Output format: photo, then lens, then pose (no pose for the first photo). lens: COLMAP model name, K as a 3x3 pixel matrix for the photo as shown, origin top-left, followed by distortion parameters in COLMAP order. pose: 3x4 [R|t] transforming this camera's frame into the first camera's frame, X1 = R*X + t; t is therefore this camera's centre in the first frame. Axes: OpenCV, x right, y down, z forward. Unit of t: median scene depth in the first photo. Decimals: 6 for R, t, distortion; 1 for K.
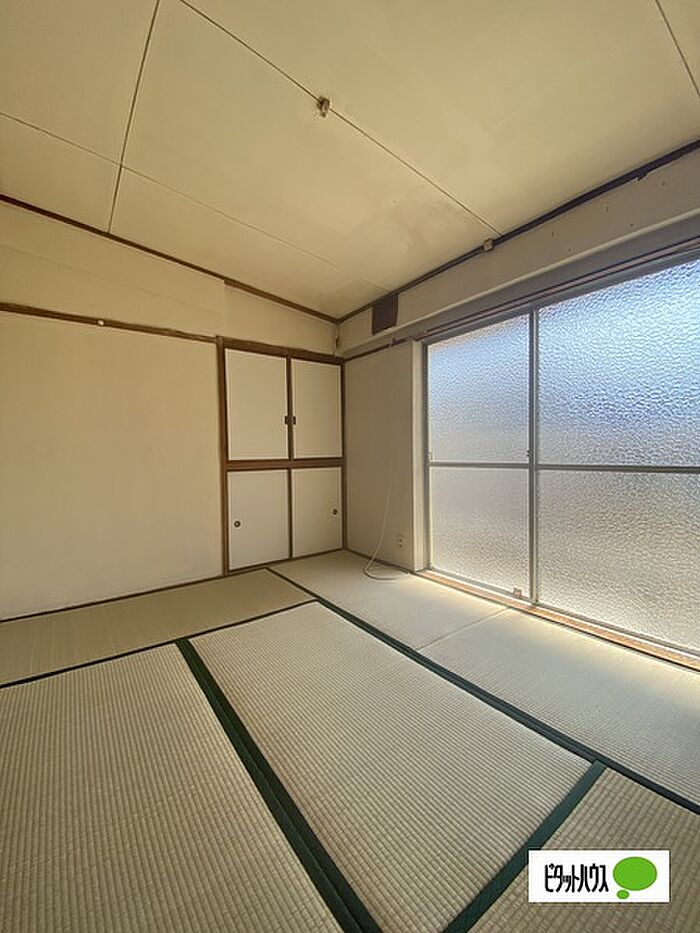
lens RADIAL K [[380.5, 0, 350.0], [0, 380.5, 466.5], [0, 0, 1]] dist [0.031978, -0.025013]
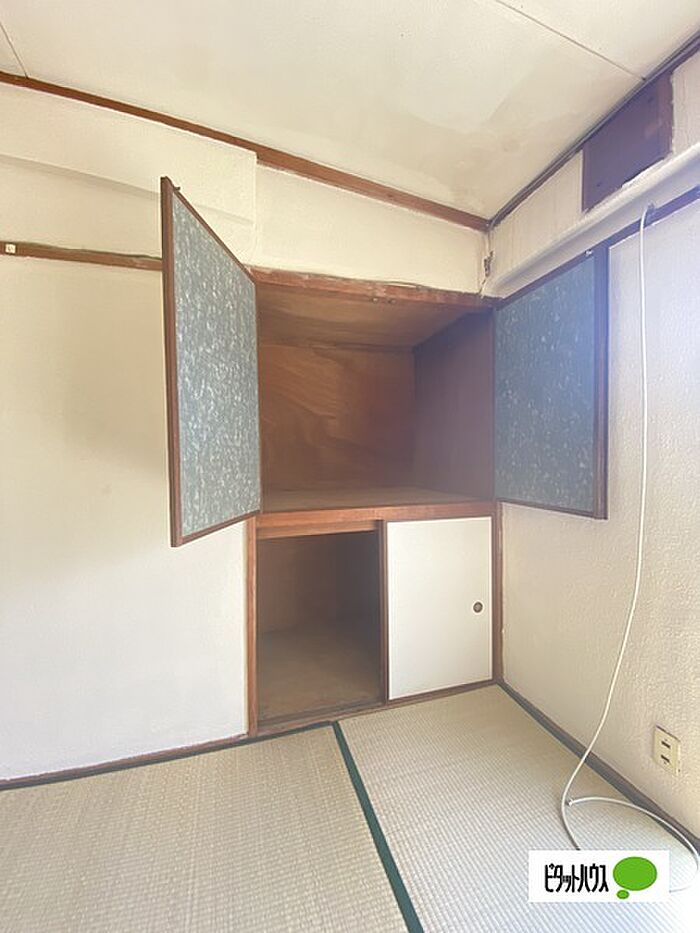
lens RADIAL K [[380.5, 0, 350.0], [0, 380.5, 466.5], [0, 0, 1]] dist [0.031978, -0.025013]
pose [[0.943144, 0.011141, -0.332199, -0.046221], [-0.015504, 0.999825, -0.010488, -0.084179], [0.332024, 0.015042, 0.943151, 0.667452]]
